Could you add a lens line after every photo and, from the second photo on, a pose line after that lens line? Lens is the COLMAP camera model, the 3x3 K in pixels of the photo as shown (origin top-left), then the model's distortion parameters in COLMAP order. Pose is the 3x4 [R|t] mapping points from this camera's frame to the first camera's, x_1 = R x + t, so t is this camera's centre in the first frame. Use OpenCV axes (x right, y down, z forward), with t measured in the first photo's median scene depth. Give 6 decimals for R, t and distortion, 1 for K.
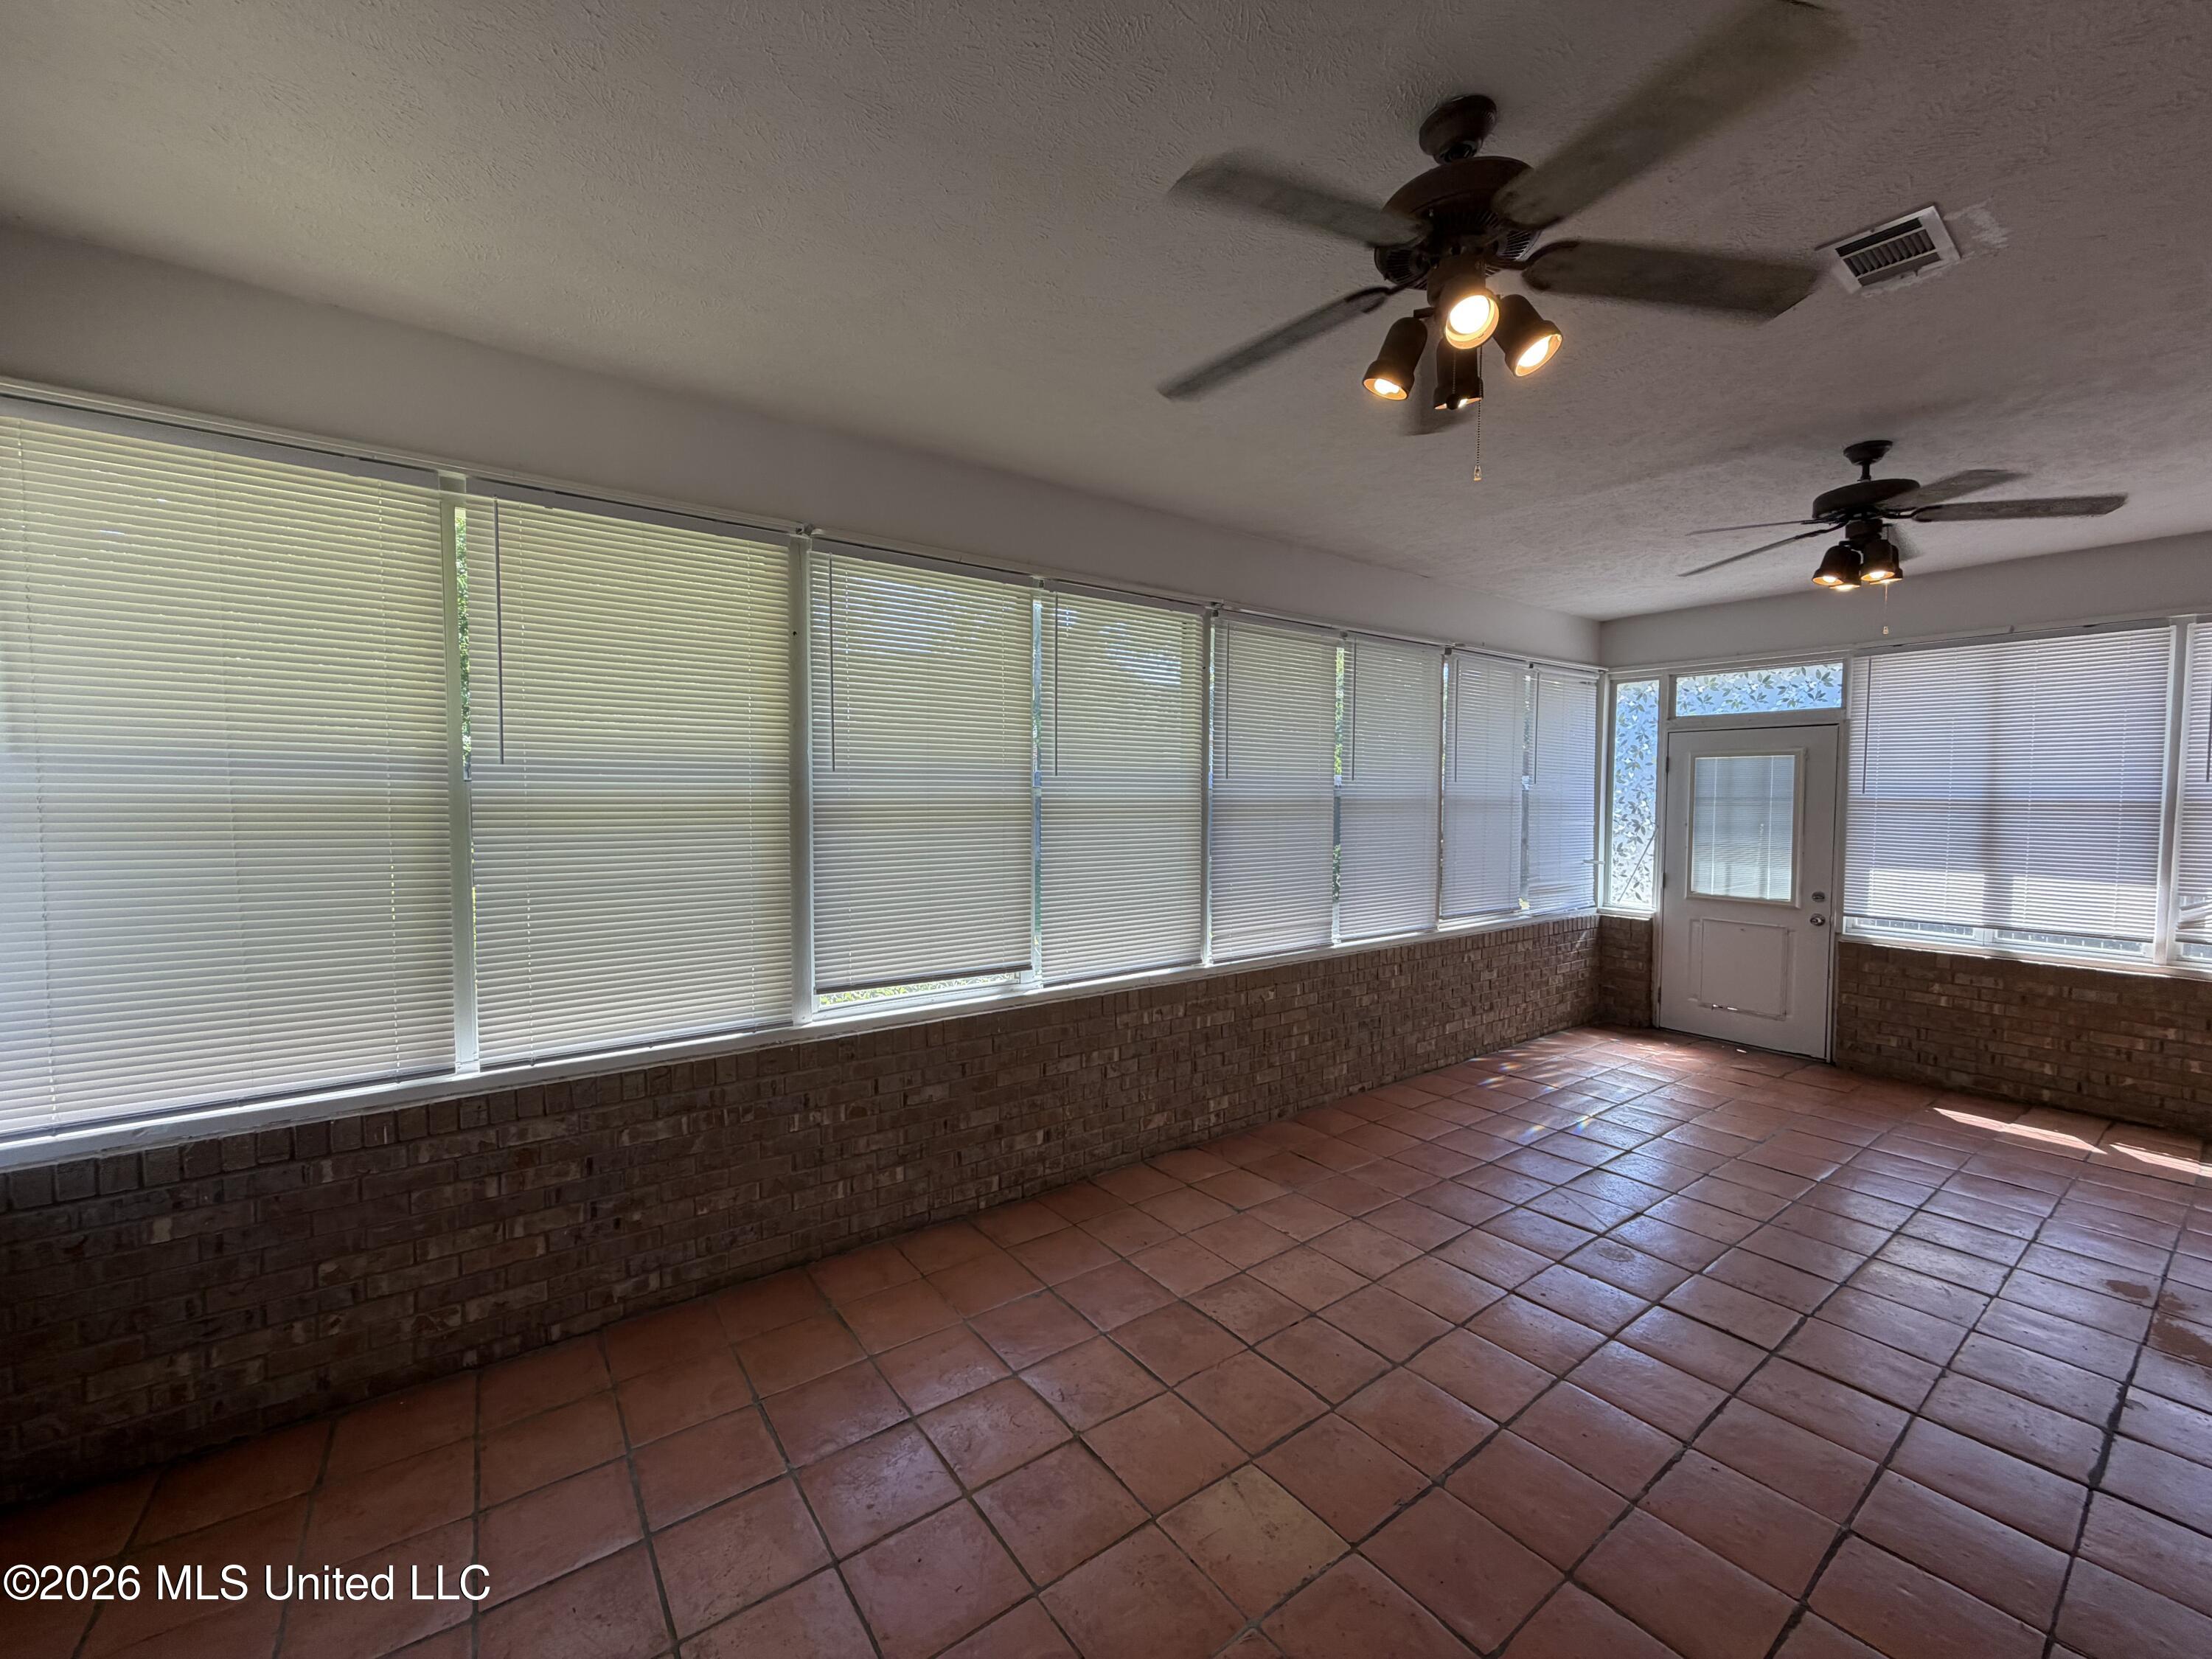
lens RADIAL K [[884.6, 0, 1097.3], [0, 884.6, 828.1], [0, 0, 1]] dist [-0.000076, -0.000288]
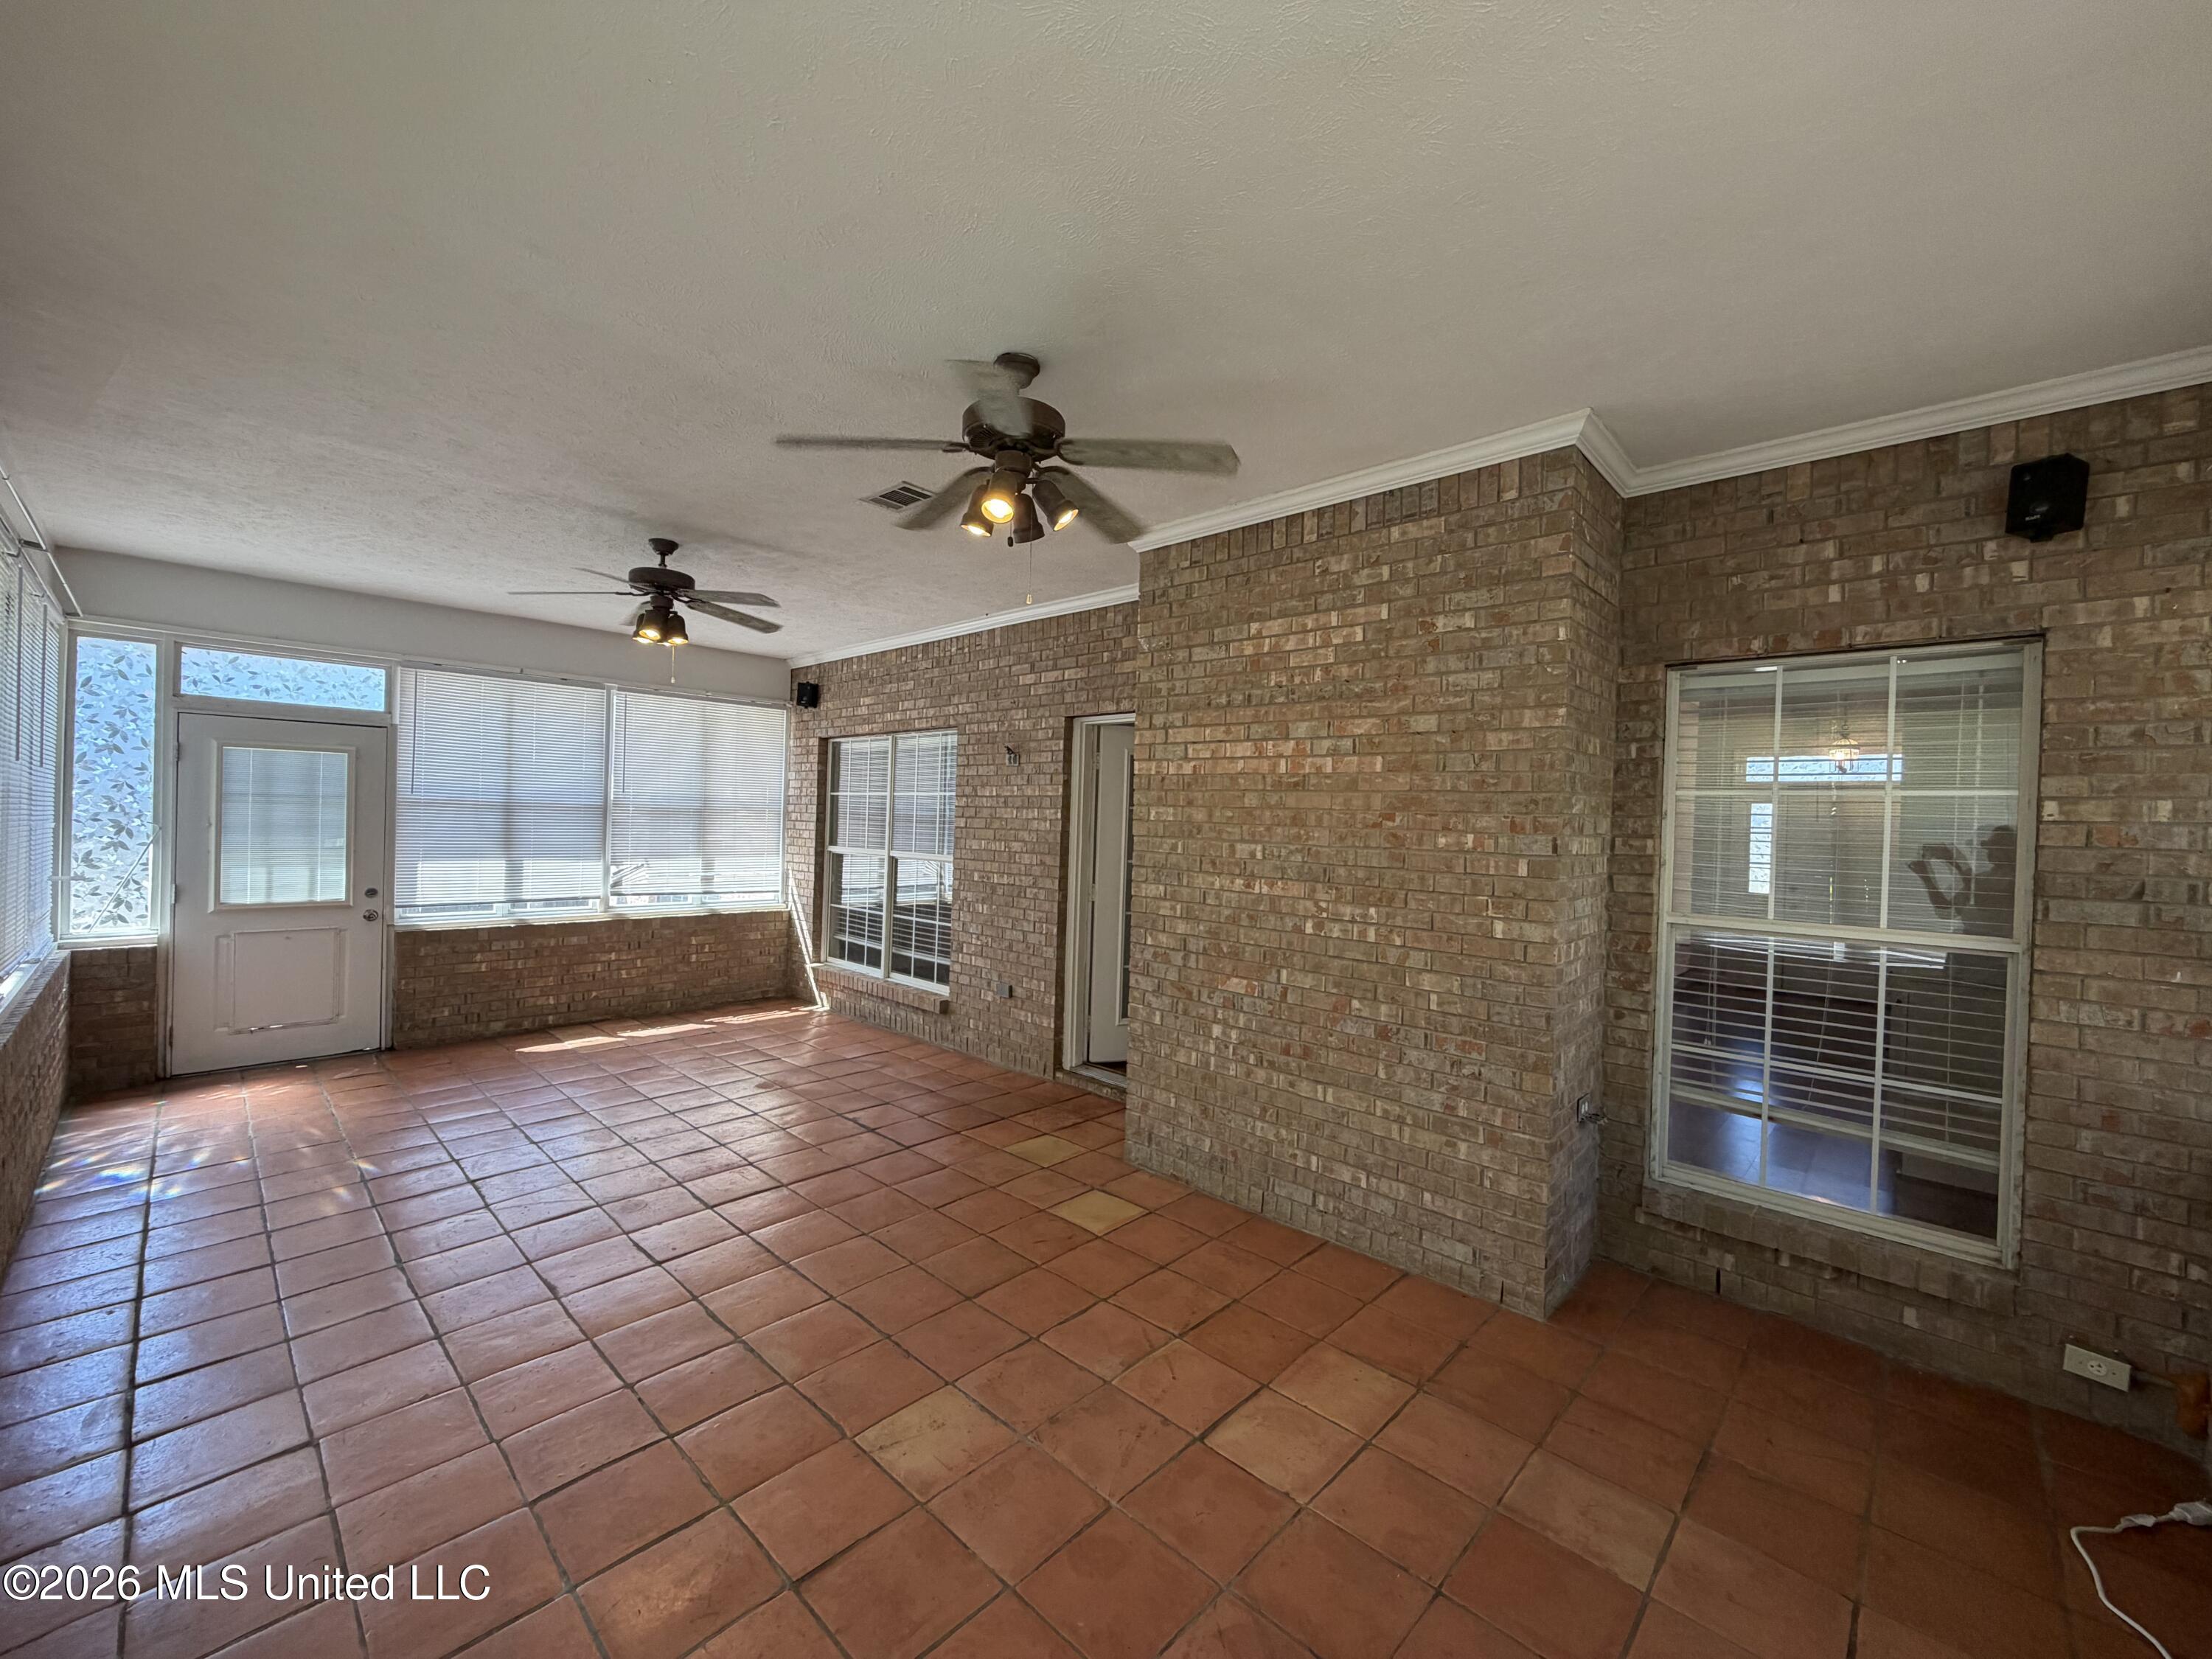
lens RADIAL K [[884.6, 0, 1097.3], [0, 884.6, 828.1], [0, 0, 1]] dist [-0.000076, -0.000288]
pose [[-0.180124, -0.016303, 0.983509, -0.365145], [0.013802, 0.999722, 0.019100, -0.005940], [-0.983547, 0.017014, -0.179849, 0.367669]]
